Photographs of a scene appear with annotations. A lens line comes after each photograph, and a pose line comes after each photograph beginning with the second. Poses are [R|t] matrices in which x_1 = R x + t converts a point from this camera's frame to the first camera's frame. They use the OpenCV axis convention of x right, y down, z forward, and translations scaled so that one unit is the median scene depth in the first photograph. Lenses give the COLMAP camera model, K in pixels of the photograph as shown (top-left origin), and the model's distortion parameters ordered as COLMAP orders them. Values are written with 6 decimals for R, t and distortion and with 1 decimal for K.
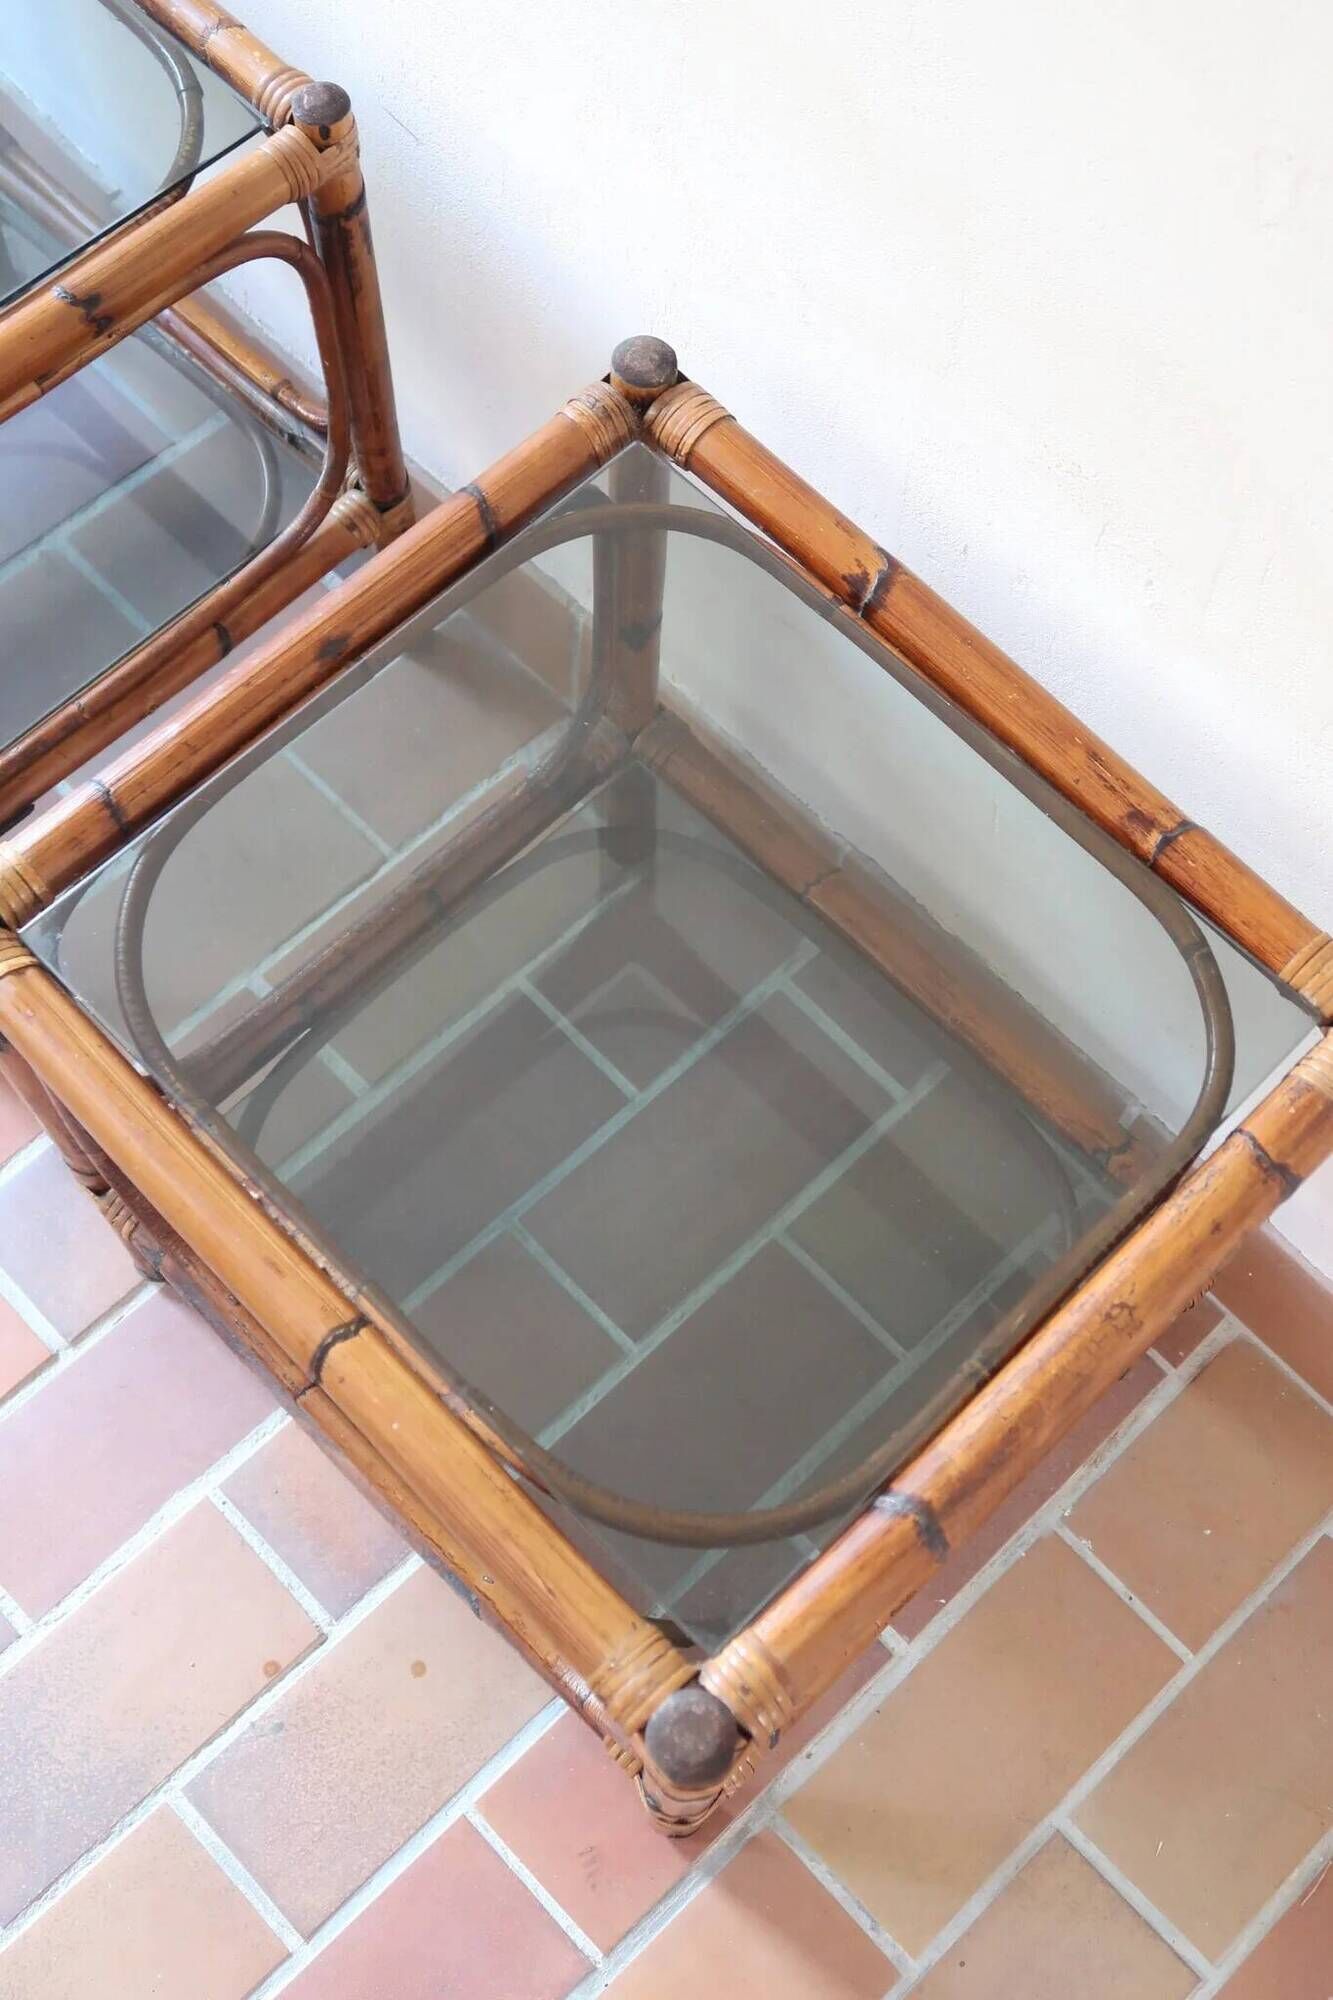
lens RADIAL K [[2225.8, 0, 666.5], [0, 2225.8, 1000.0], [0, 0, 1]] dist [0.011799, -0.025274]
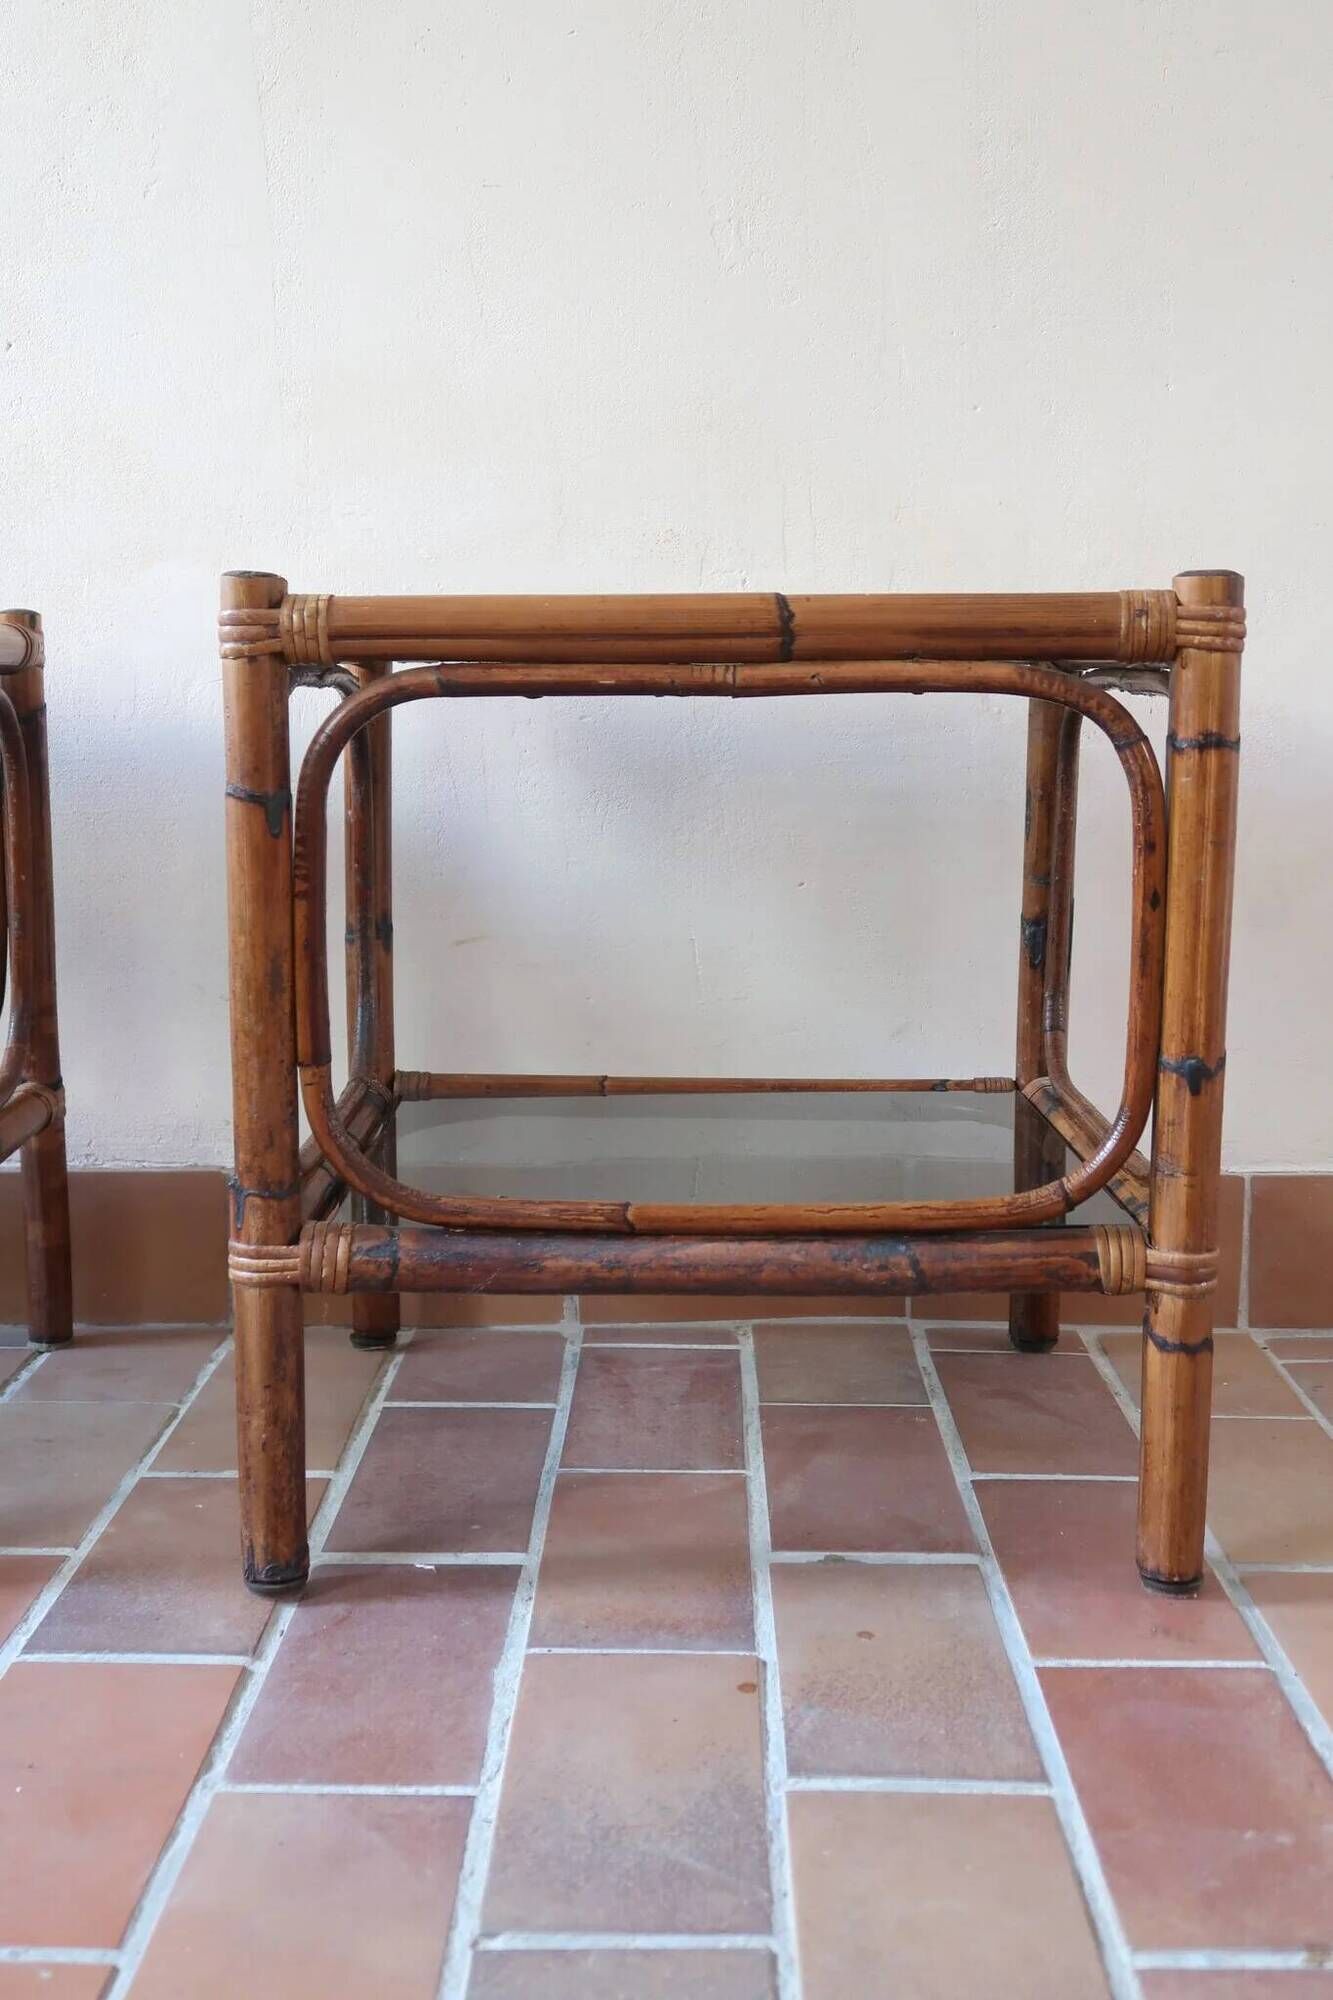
lens RADIAL K [[2225.8, 0, 666.5], [0, 2225.8, 1000.0], [0, 0, 1]] dist [0.011799, -0.025274]
pose [[0.704693, -0.129714, 0.697554, -0.708625], [0.657891, 0.487605, -0.573952, 0.609870], [-0.265681, 0.863375, 0.428949, 0.453111]]
